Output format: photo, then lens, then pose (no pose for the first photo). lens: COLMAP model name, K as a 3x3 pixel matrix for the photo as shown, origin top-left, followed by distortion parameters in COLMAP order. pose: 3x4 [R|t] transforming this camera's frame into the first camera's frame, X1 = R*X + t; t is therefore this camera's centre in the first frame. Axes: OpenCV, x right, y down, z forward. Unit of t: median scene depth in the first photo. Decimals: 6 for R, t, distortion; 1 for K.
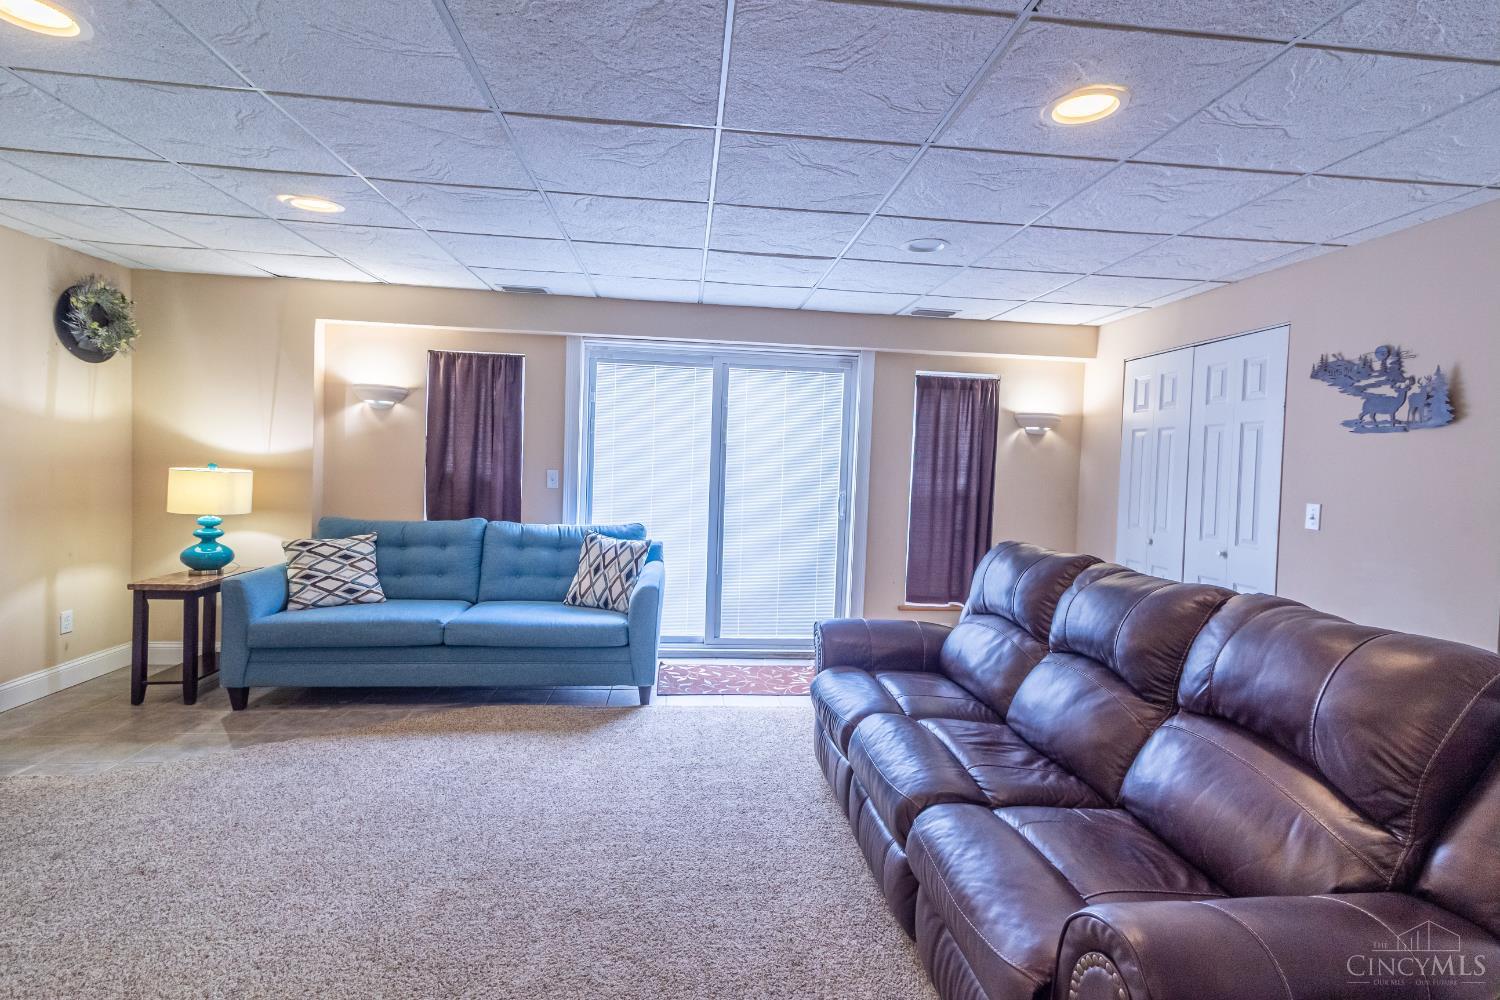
lens RADIAL K [[698.2, 0, 757.1], [0, 698.2, 486.2], [0, 0, 1]] dist [0.002014, 0.000605]
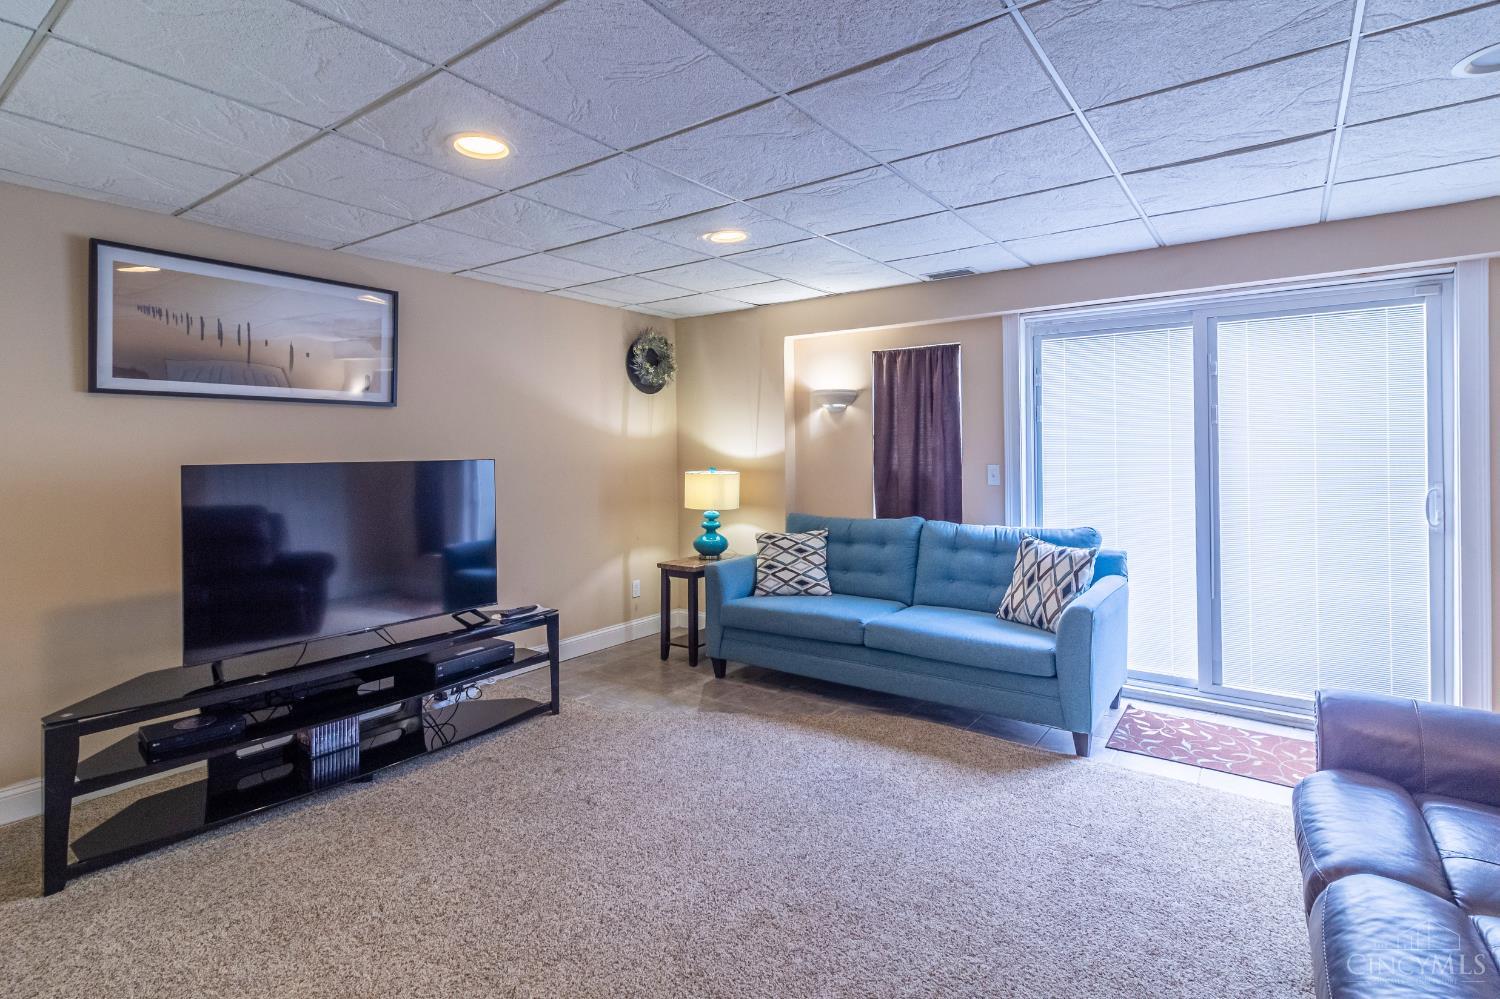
lens RADIAL K [[718.8, 0, 782.4], [0, 718.8, 447.9], [0, 0, 1]] dist [-0.000001, 0.000796]
pose [[0.753539, -0.042460, -0.656030, 0.128274], [0.011485, 0.998610, -0.051441, -0.000757], [0.657302, 0.031229, 0.752980, 0.137354]]
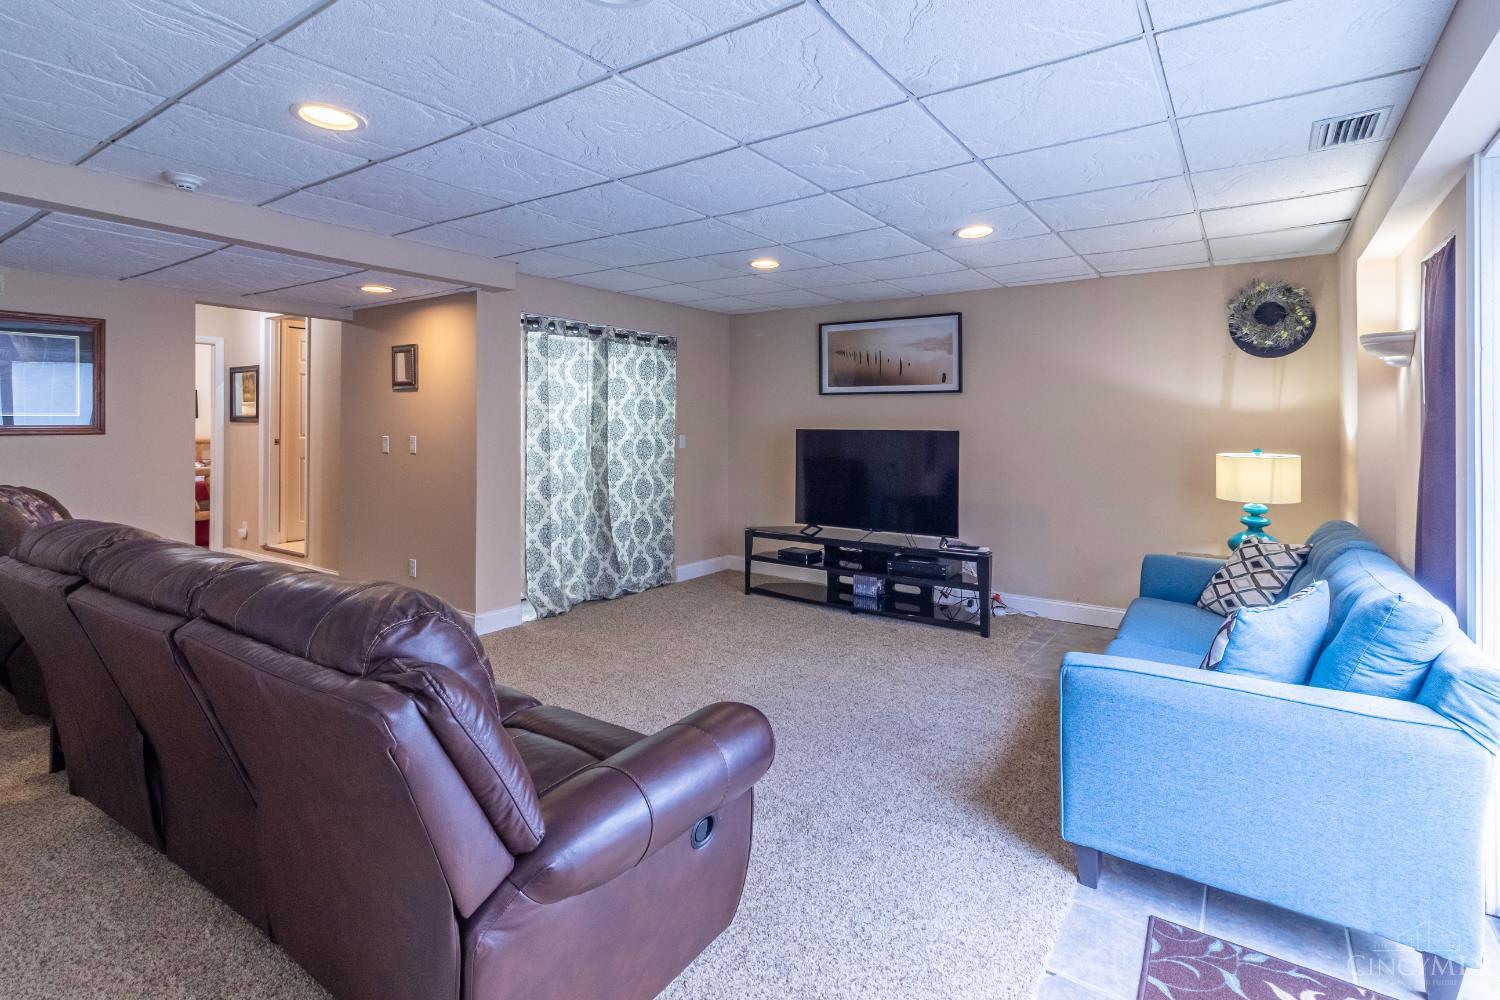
lens RADIAL K [[733.8, 0, 748.2], [0, 733.8, 437.7], [0, 0, 1]] dist [-0.000690, 0.000171]
pose [[-0.642962, -0.021755, -0.765589, 0.432830], [-0.053494, 0.998431, 0.016554, -0.026740], [0.764028, 0.051597, -0.643117, 1.088975]]
